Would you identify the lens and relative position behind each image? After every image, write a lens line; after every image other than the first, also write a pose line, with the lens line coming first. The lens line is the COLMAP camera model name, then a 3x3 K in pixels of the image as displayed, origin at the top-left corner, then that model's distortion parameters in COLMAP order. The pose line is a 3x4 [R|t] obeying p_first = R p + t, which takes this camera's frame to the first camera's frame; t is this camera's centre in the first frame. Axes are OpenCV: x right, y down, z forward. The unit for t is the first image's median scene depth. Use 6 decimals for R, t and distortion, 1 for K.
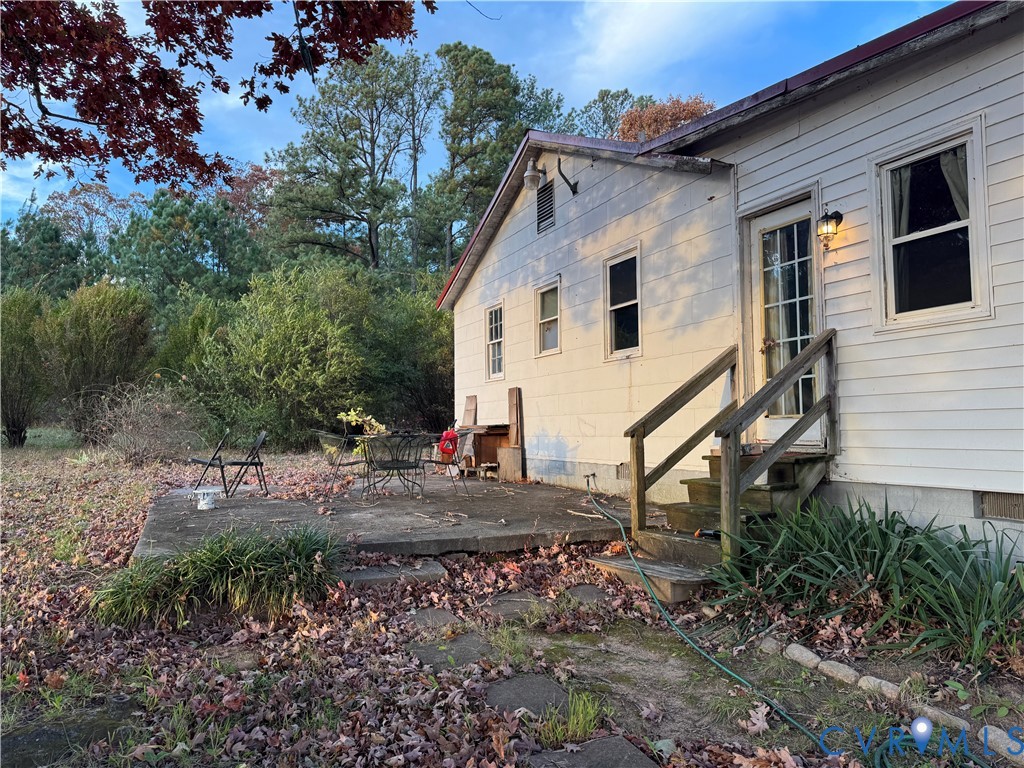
lens RADIAL K [[704.8, 0, 507.7], [0, 704.8, 391.4], [0, 0, 1]] dist [0.076754, -0.104869]
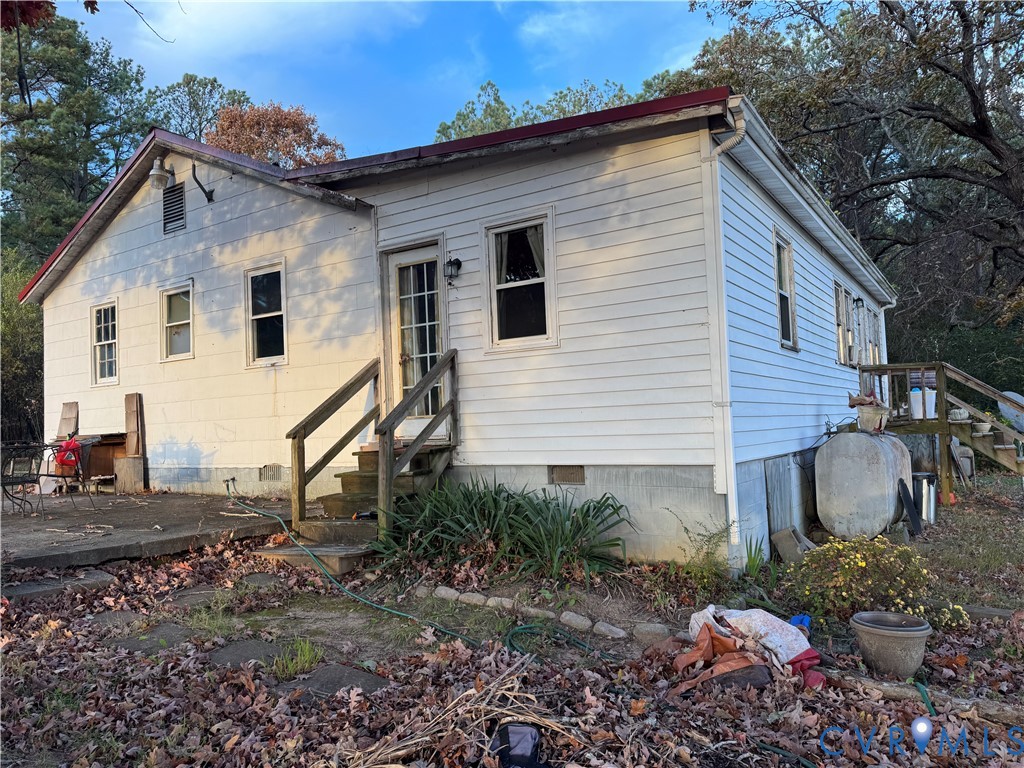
lens RADIAL K [[704.8, 0, 507.7], [0, 704.8, 391.4], [0, 0, 1]] dist [0.076754, -0.104869]
pose [[0.848816, 0.005069, 0.528665, -0.139105], [0.000156, 0.999952, -0.009839, 0.002374], [-0.528689, 0.008434, 0.848774, -0.138131]]
